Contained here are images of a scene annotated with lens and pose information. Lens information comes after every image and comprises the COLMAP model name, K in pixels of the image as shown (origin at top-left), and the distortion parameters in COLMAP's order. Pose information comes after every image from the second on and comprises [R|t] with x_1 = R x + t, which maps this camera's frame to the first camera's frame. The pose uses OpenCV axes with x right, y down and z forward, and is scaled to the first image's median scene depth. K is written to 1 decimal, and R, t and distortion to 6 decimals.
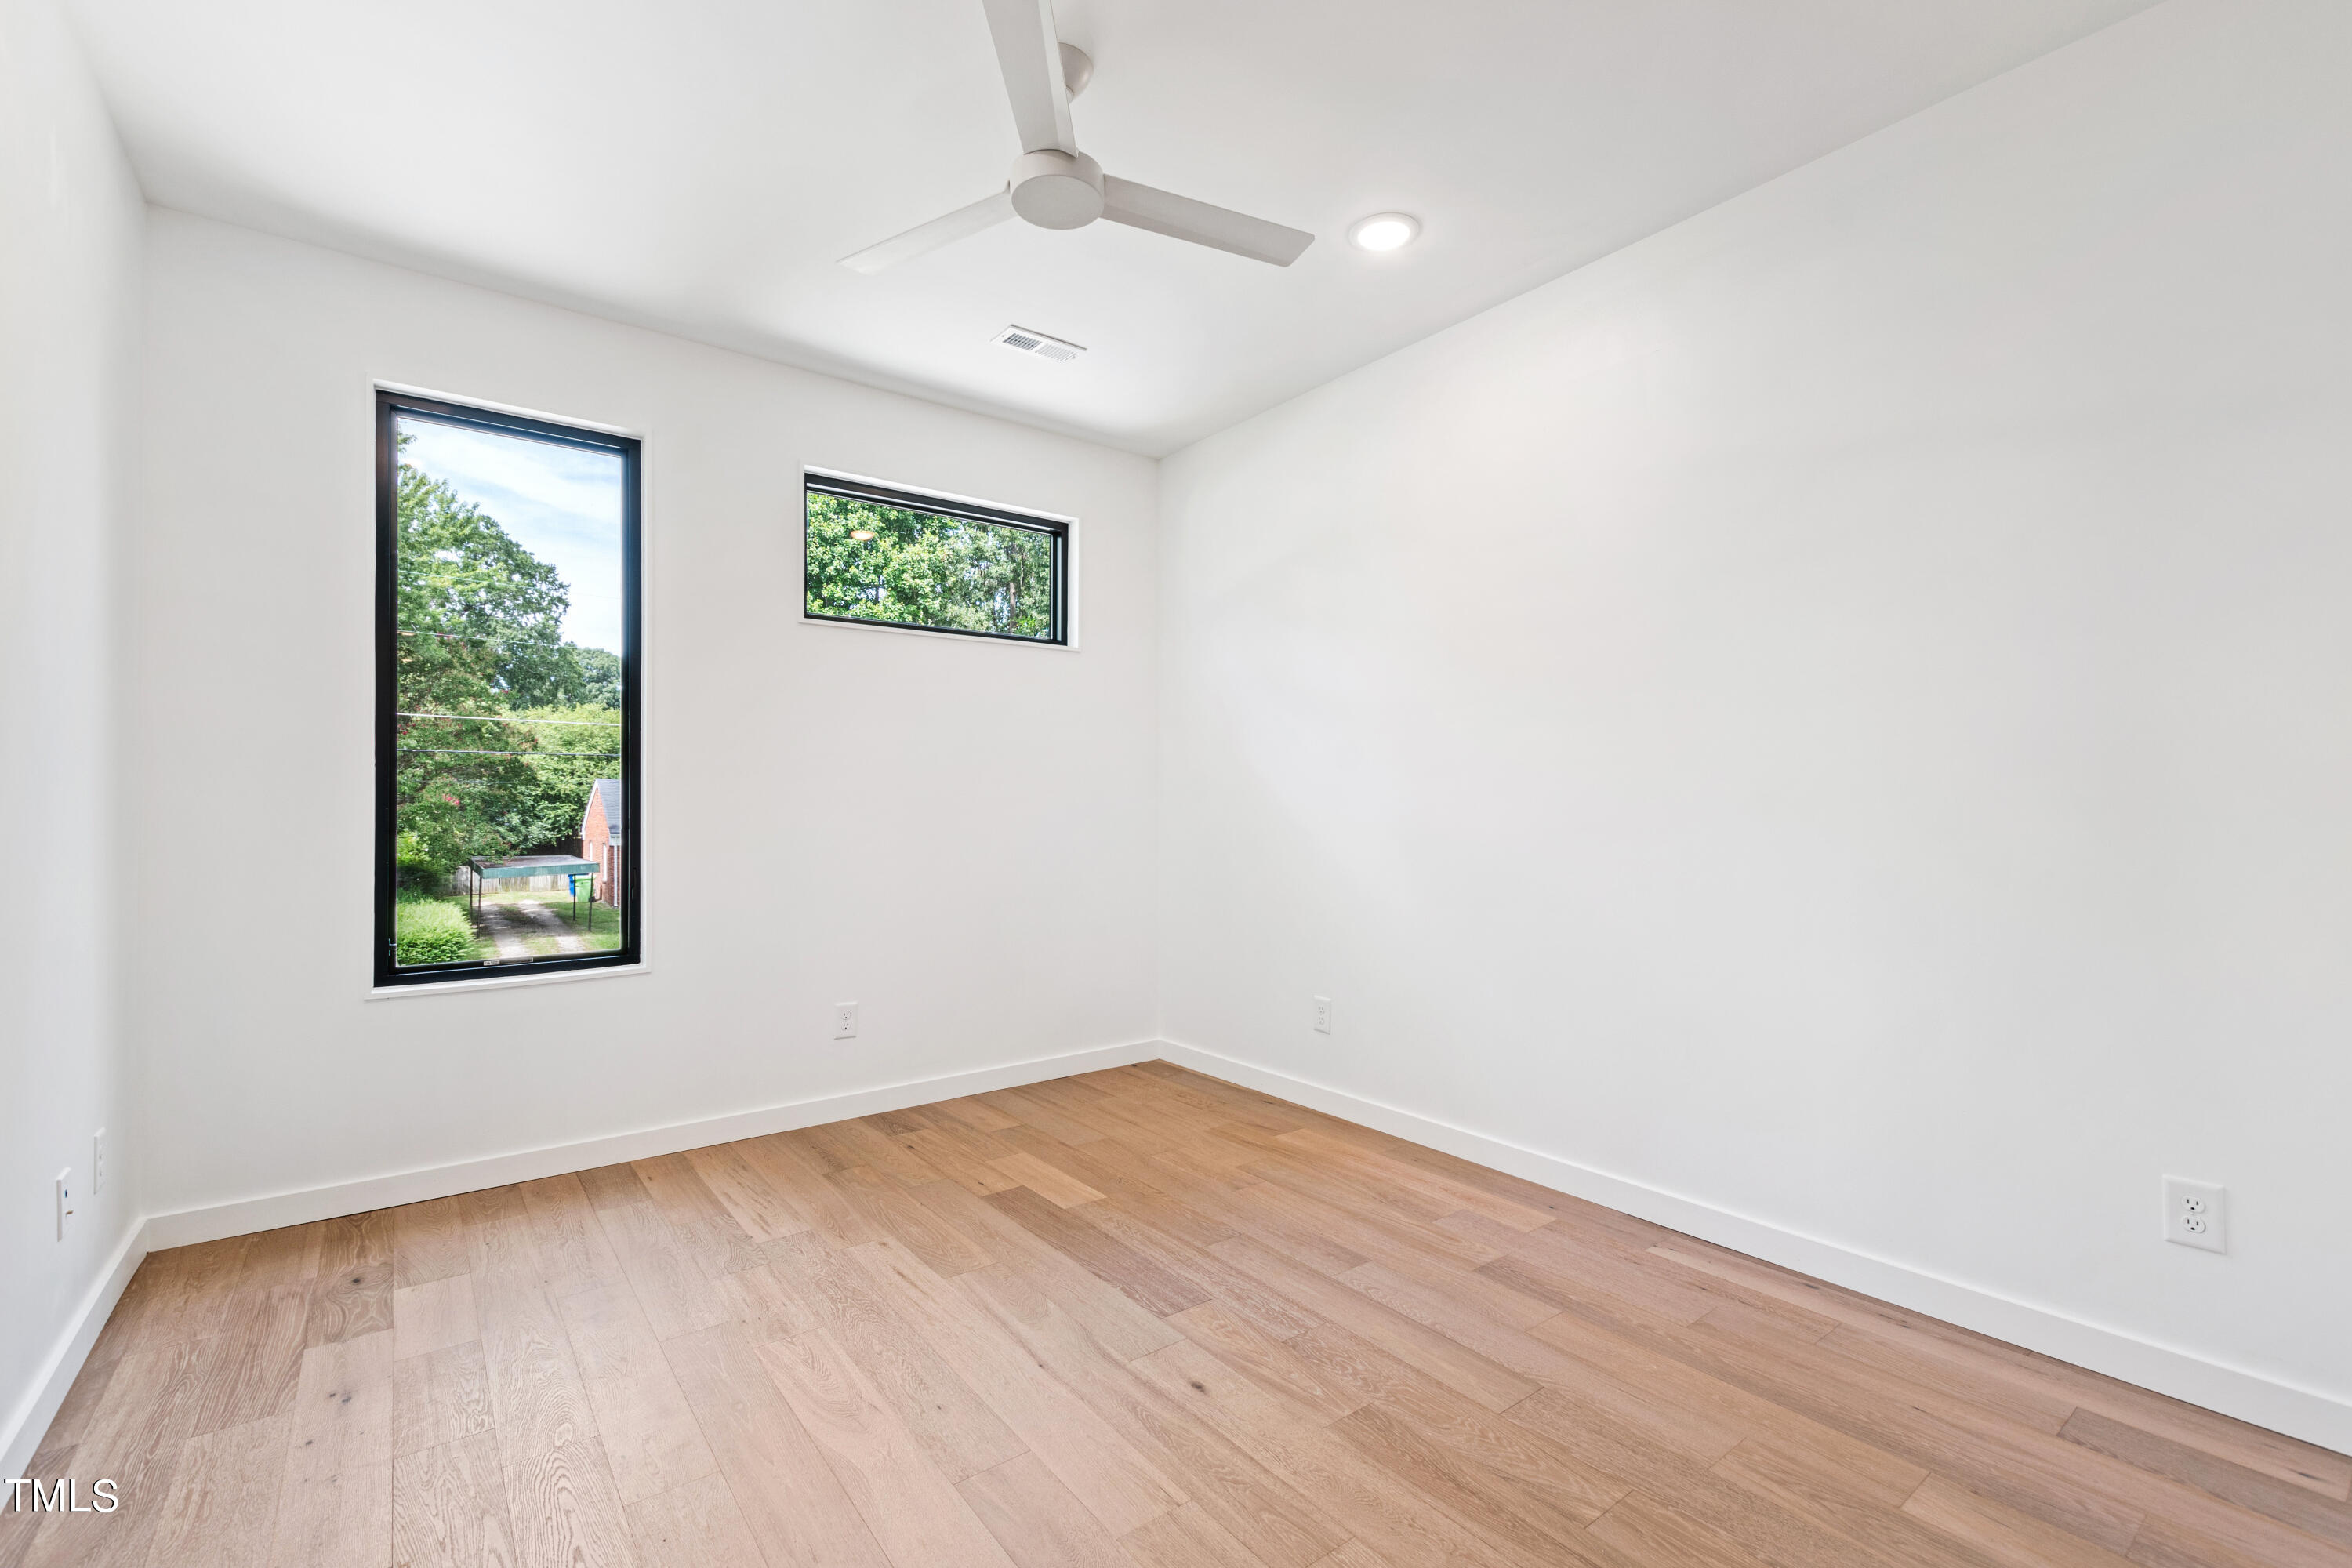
lens RADIAL K [[1026.2, 0, 1172.9], [0, 1026.2, 792.5], [0, 0, 1]] dist [0.002144, 0.000021]
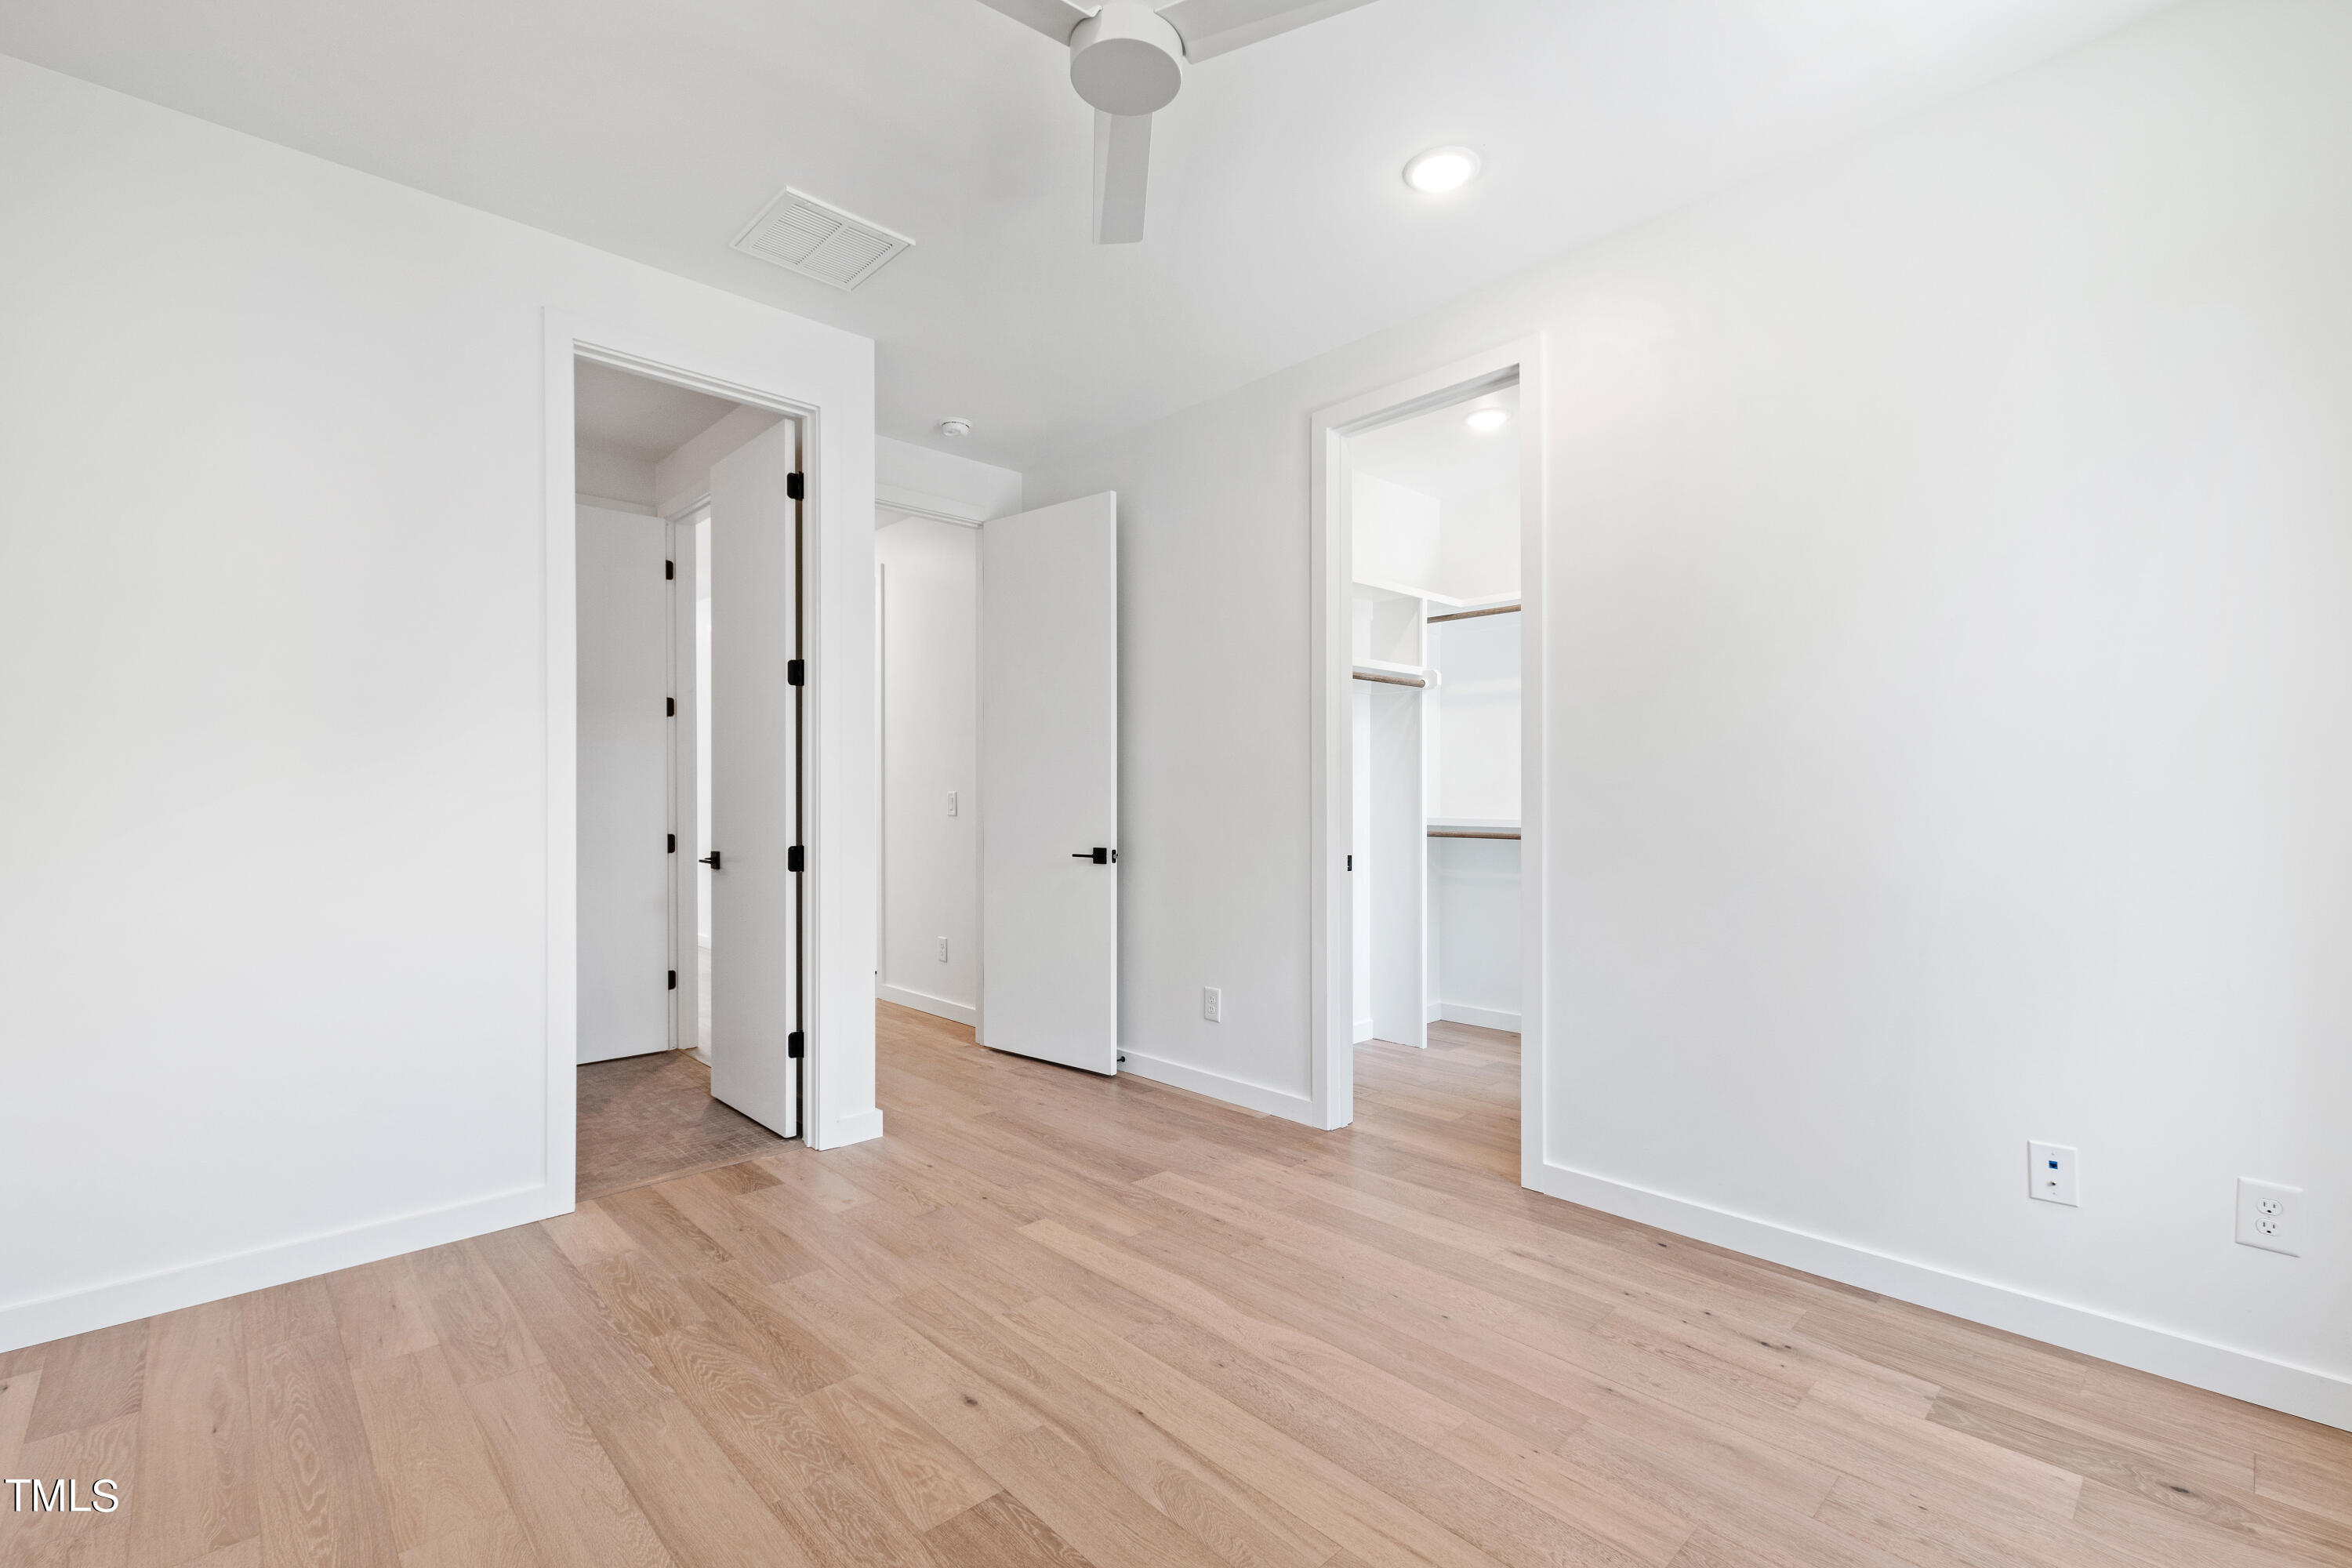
lens RADIAL K [[1026.2, 0, 1172.9], [0, 1026.2, 792.5], [0, 0, 1]] dist [0.002144, 0.000021]
pose [[-0.994404, 0.002548, -0.105618, -0.050354], [0.004361, 0.999847, -0.016932, 0.016776], [0.105558, -0.017298, -0.994263, 1.564980]]
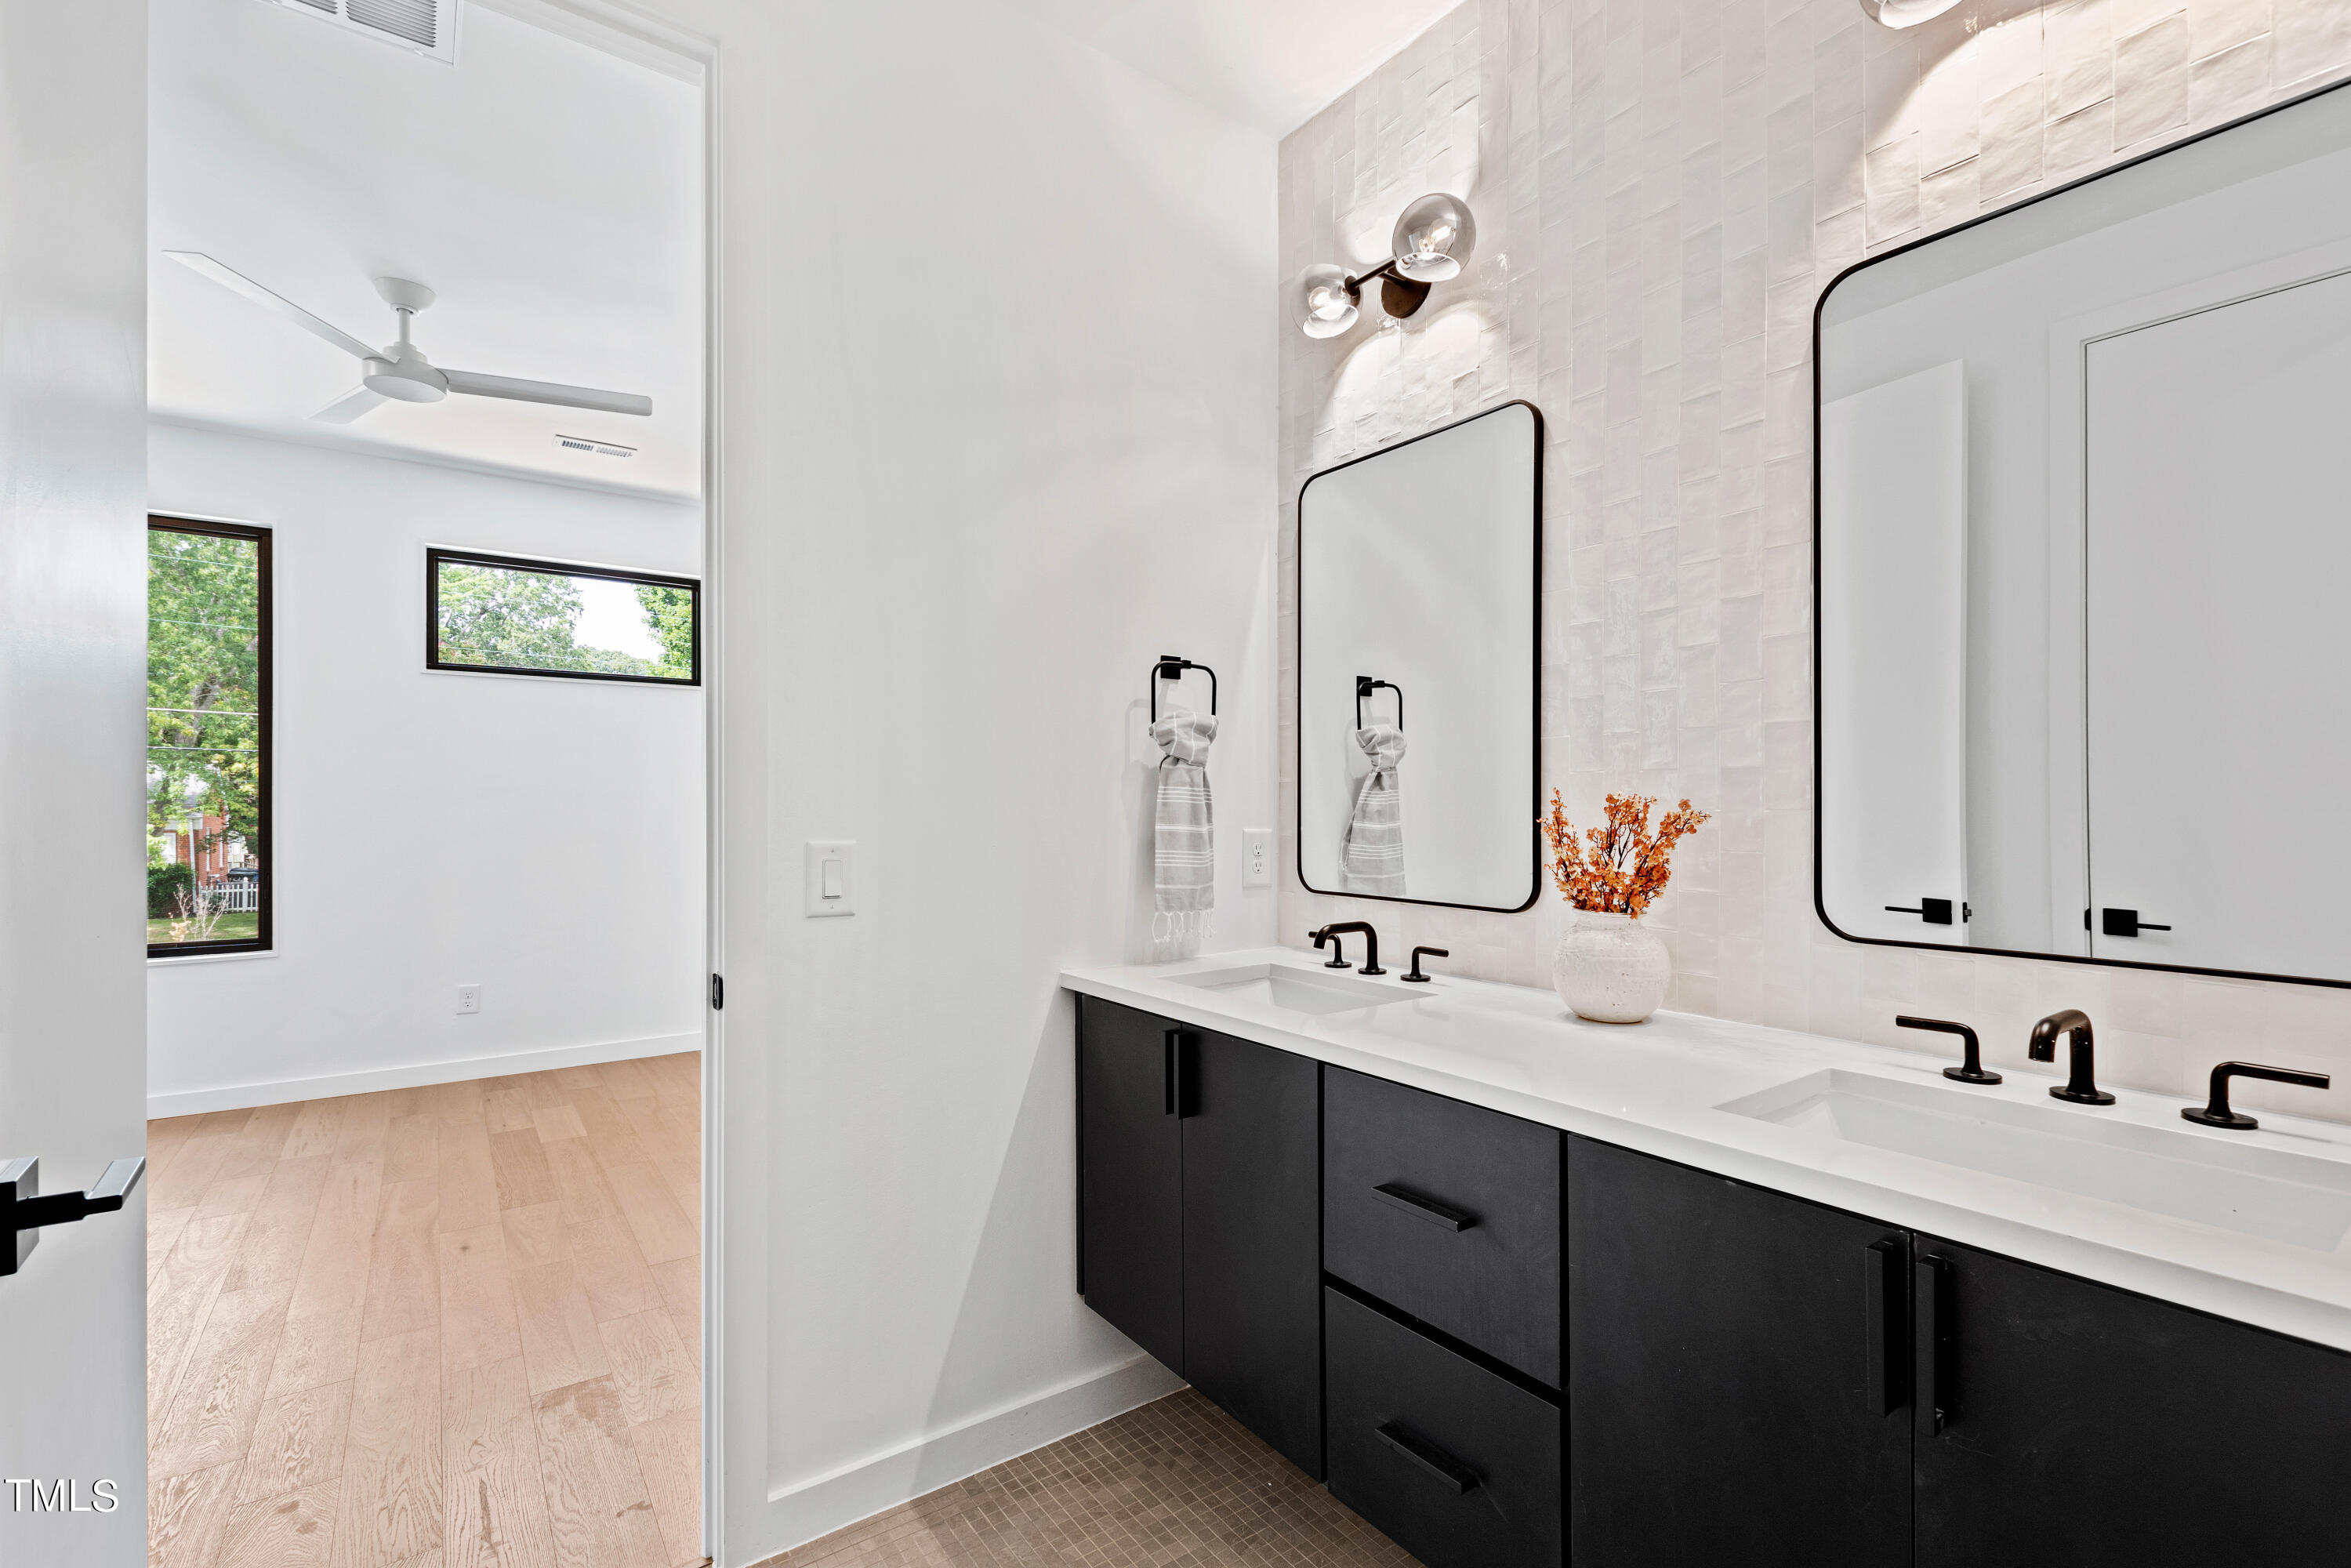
lens RADIAL K [[1040.4, 0, 1173.9], [0, 1040.4, 806.3], [0, 0, 1]] dist [0.001898, -0.000008]
pose [[0.999426, 0.004215, -0.033608, 0.814079], [-0.003823, 0.999924, 0.011721, -0.035733], [0.033655, -0.011585, 0.999366, -0.298664]]
